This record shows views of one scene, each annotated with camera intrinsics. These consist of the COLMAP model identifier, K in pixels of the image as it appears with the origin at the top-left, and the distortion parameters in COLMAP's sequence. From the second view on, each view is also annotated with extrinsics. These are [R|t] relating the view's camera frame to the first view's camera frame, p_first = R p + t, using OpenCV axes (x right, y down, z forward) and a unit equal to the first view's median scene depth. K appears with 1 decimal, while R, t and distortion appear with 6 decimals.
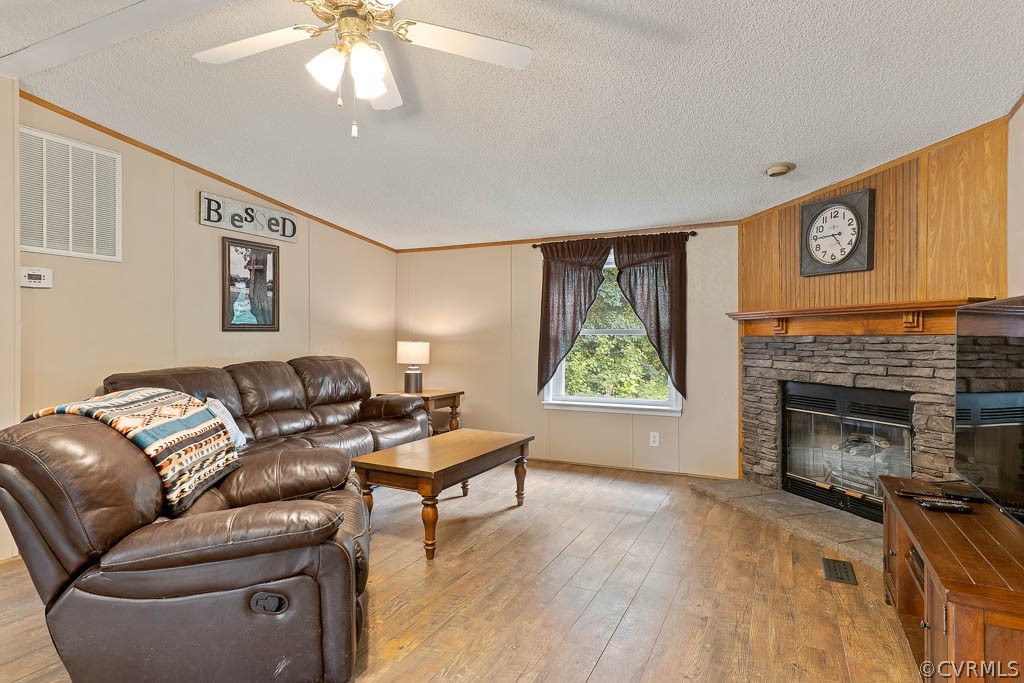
lens RADIAL K [[552.1, 0, 512.2], [0, 552.1, 330.2], [0, 0, 1]] dist [0.003029, 0.000572]
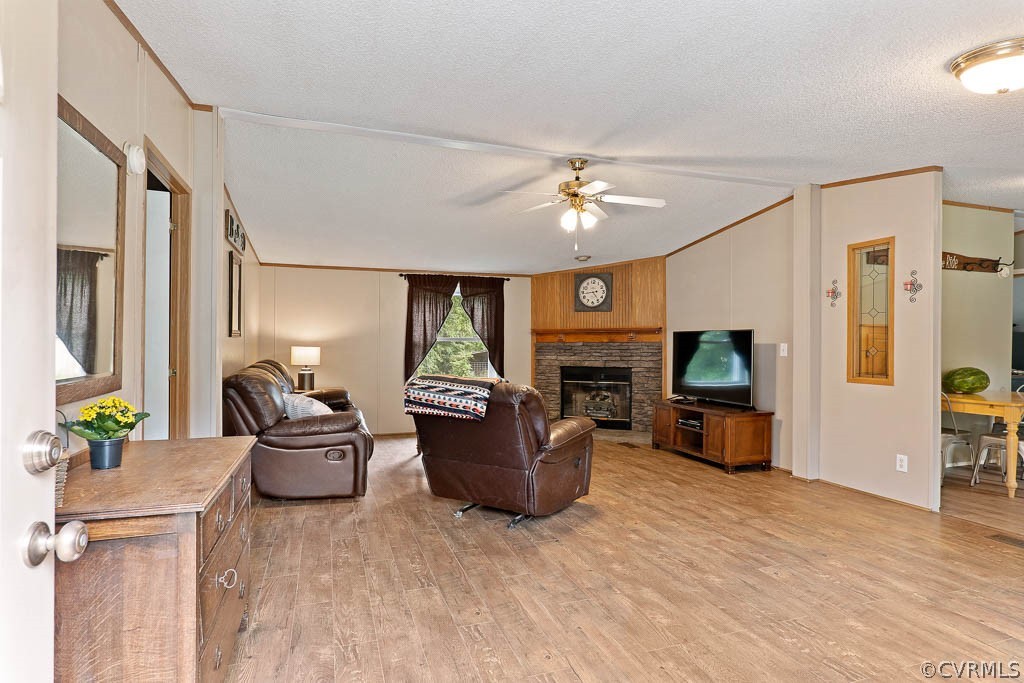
lens RADIAL K [[540.2, 0, 512.0], [0, 540.2, 341.5], [0, 0, 1]] dist [-0.000809, -0.000028]
pose [[0.702861, 0.004531, 0.711313, -0.916529], [-0.010181, 0.999941, 0.003690, 0.002447], [-0.711254, -0.009836, 0.702866, -0.151871]]
